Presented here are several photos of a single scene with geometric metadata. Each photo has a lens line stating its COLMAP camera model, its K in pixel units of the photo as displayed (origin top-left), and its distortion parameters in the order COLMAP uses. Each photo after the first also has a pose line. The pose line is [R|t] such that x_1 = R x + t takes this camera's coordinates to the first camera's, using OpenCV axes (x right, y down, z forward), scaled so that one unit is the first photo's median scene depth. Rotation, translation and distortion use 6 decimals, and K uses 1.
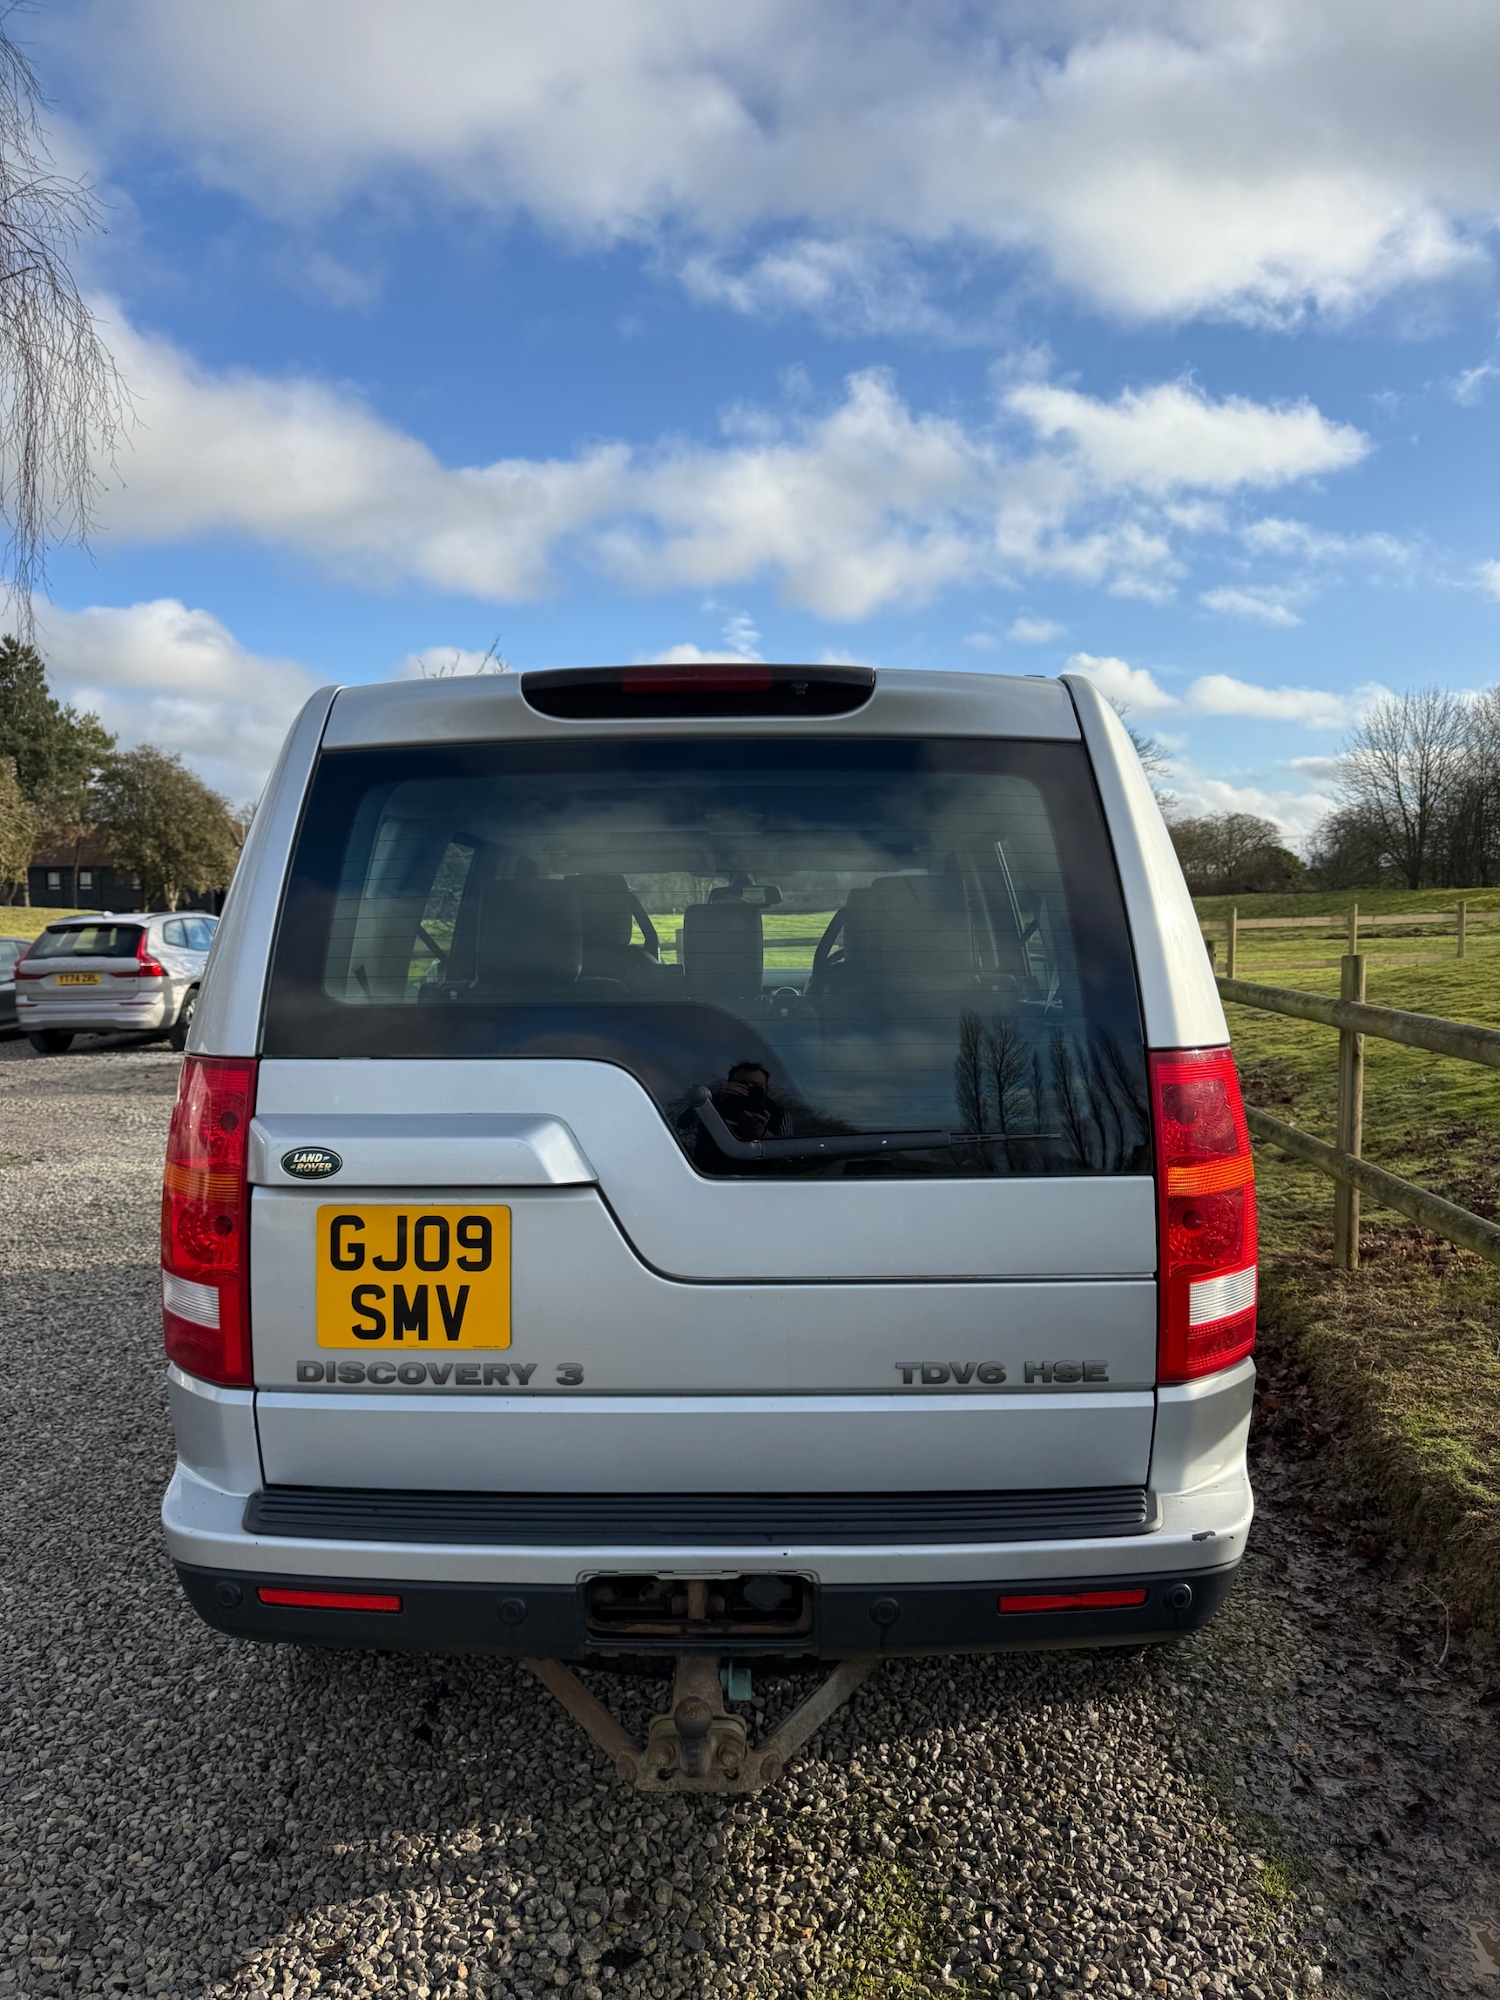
lens RADIAL K [[1285.9, 0, 730.1], [0, 1285.9, 1038.2], [0, 0, 1]] dist [0.020497, -0.005268]
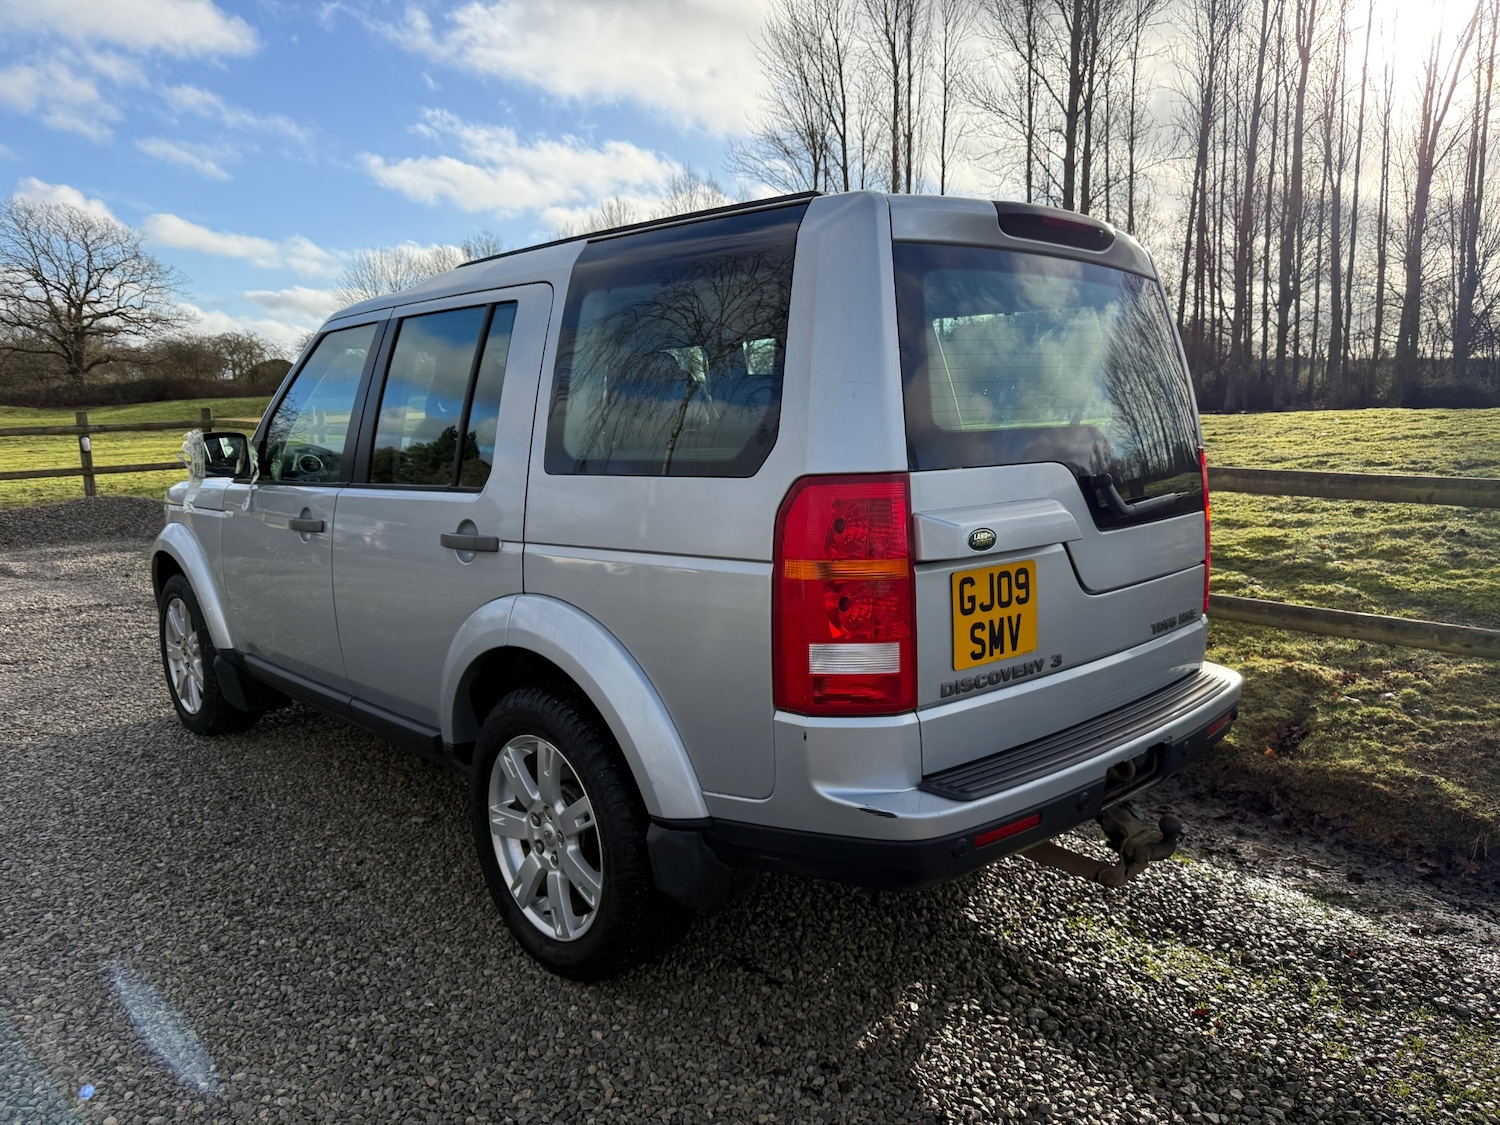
lens RADIAL K [[1066.5, 0, 734.9], [0, 1066.5, 557.9], [0, 0, 1]] dist [0.028660, -0.034901]
pose [[0.720332, -0.099289, 0.686487, -1.304831], [0.053056, 0.994689, 0.088194, -0.002884], [-0.691598, -0.027107, 0.721774, 0.321667]]
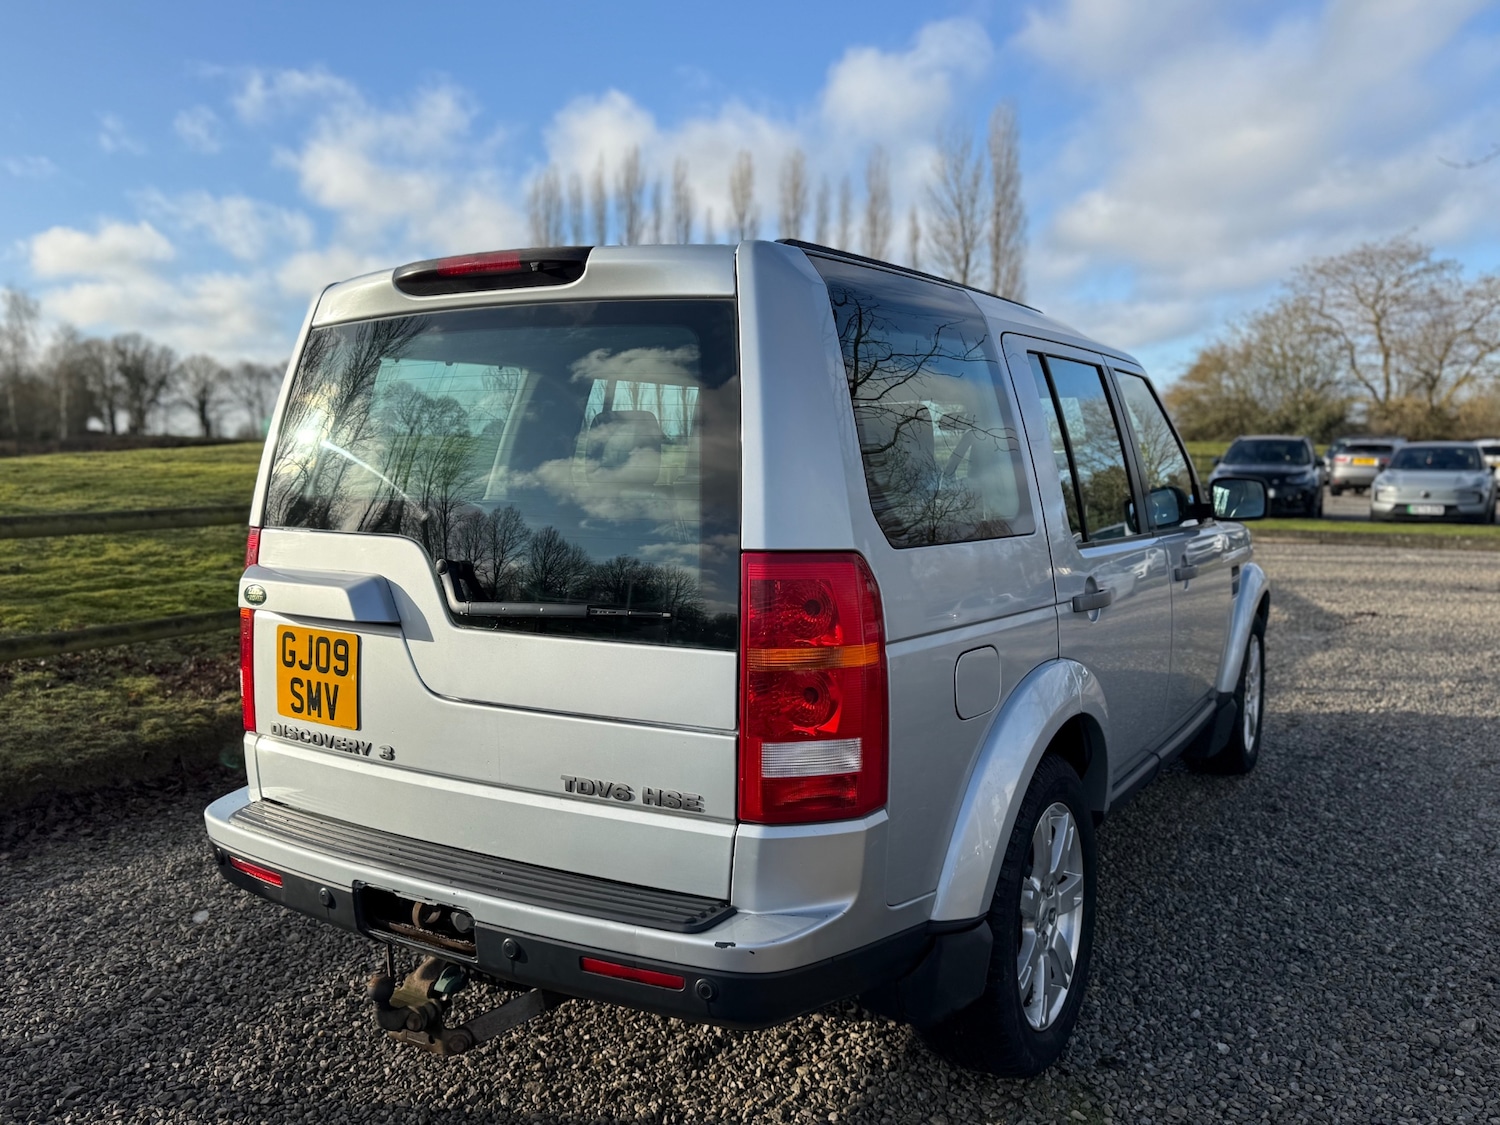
lens RADIAL K [[1194.1, 0, 753.2], [0, 1194.1, 555.5], [0, 0, 1]] dist [0.026086, -0.027471]
pose [[0.862852, 0.045734, -0.503384, 0.909993], [-0.030551, 0.998796, 0.038377, -0.027239], [0.504533, -0.017734, 0.863210, 0.039470]]
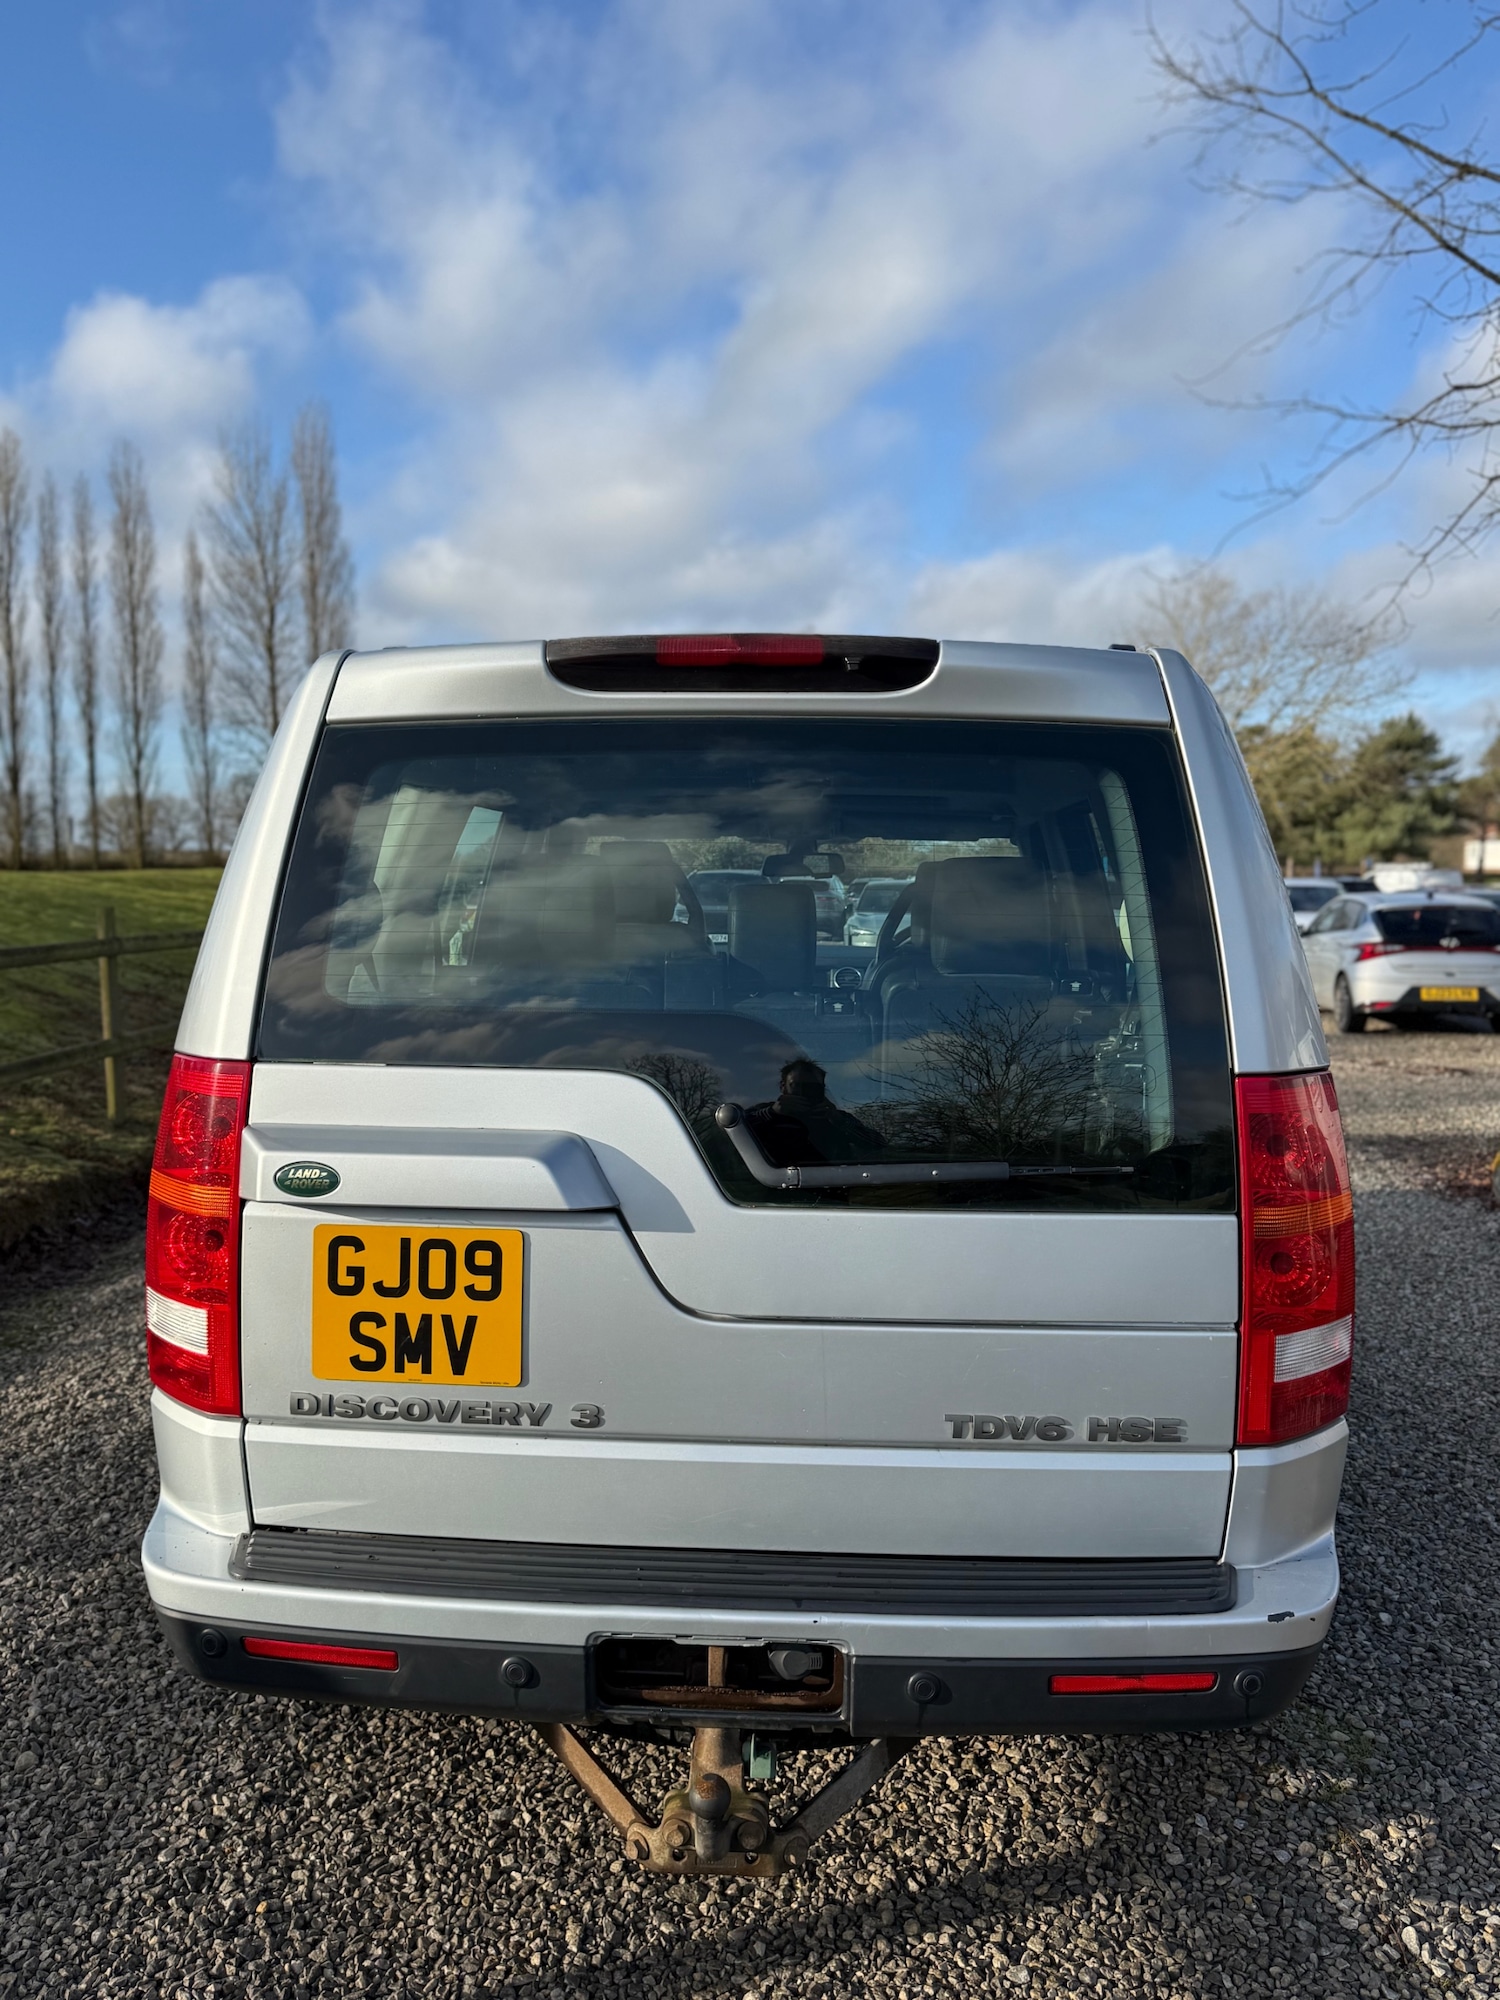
lens RADIAL K [[1592.1, 0, 757.7], [0, 1592.1, 1005.3], [0, 0, 1]] dist [0.026086, -0.027471]
pose [[0.998984, 0.018340, -0.041176, 0.038098], [-0.017522, 0.999644, 0.020136, -0.053985], [0.041530, -0.019394, 0.998949, -0.114891]]
